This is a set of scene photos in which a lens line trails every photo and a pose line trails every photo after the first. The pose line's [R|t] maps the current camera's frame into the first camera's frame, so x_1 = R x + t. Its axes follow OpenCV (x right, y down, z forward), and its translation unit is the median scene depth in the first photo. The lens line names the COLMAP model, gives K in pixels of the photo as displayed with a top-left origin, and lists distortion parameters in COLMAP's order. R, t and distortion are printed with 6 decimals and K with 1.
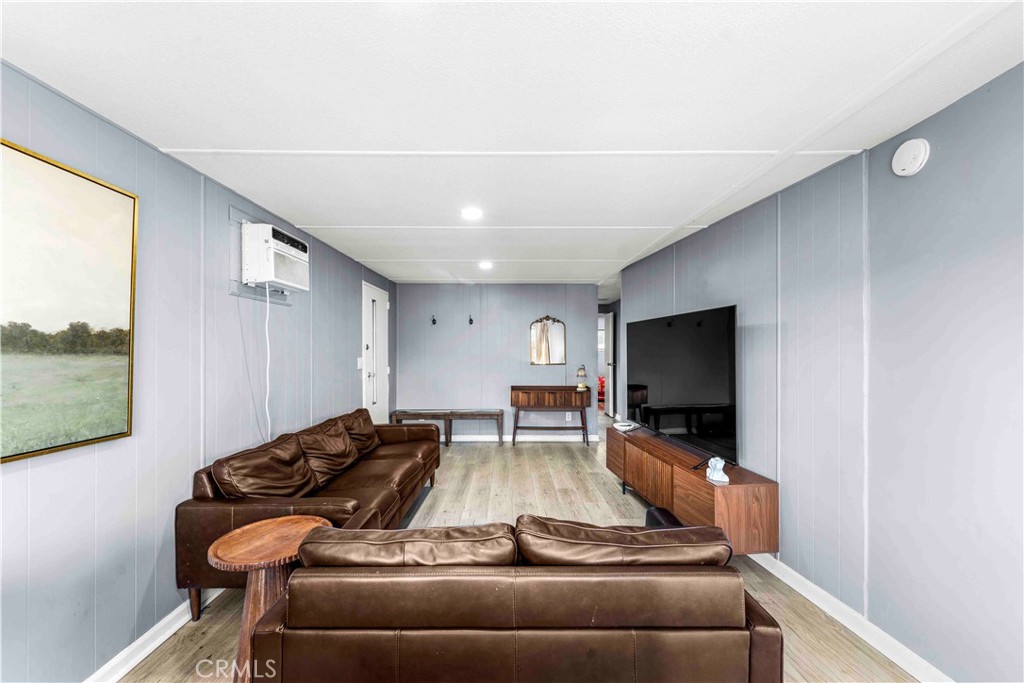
lens RADIAL K [[415.9, 0, 509.1], [0, 415.9, 345.5], [0, 0, 1]] dist [0.001037, -0.000076]
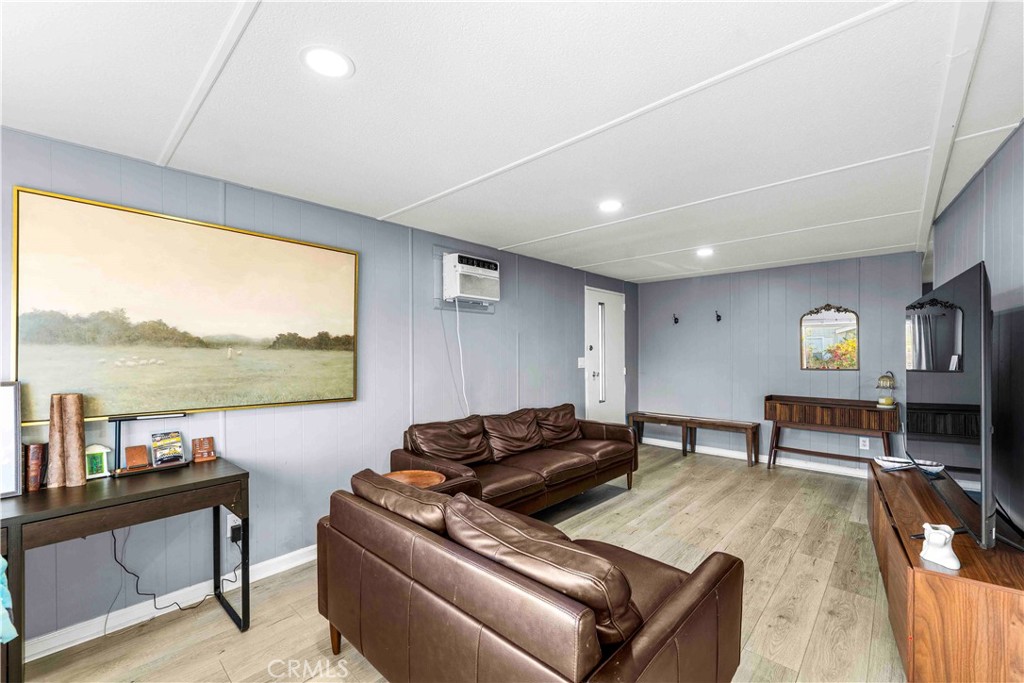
lens RADIAL K [[420.3, 0, 512.9], [0, 420.3, 352.3], [0, 0, 1]] dist [0.000506, -0.000135]
pose [[0.730576, -0.002866, -0.682825, 0.381151], [0.007240, 0.999967, 0.003549, 0.015222], [0.682792, -0.007537, 0.730573, 0.124950]]
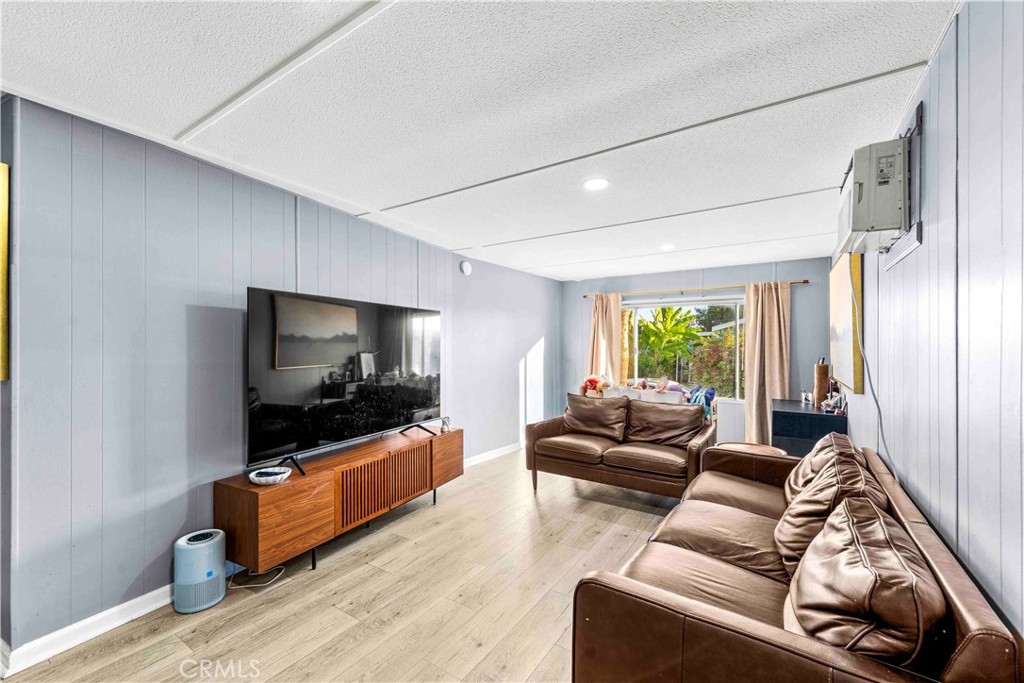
lens RADIAL K [[415.9, 0, 509.1], [0, 415.9, 345.5], [0, 0, 1]] dist [0.001037, -0.000076]
pose [[-0.834181, -0.002401, 0.551485, -0.392370], [-0.007880, 0.999940, -0.007565, 0.027850], [-0.551434, -0.010656, -0.834150, 1.698922]]
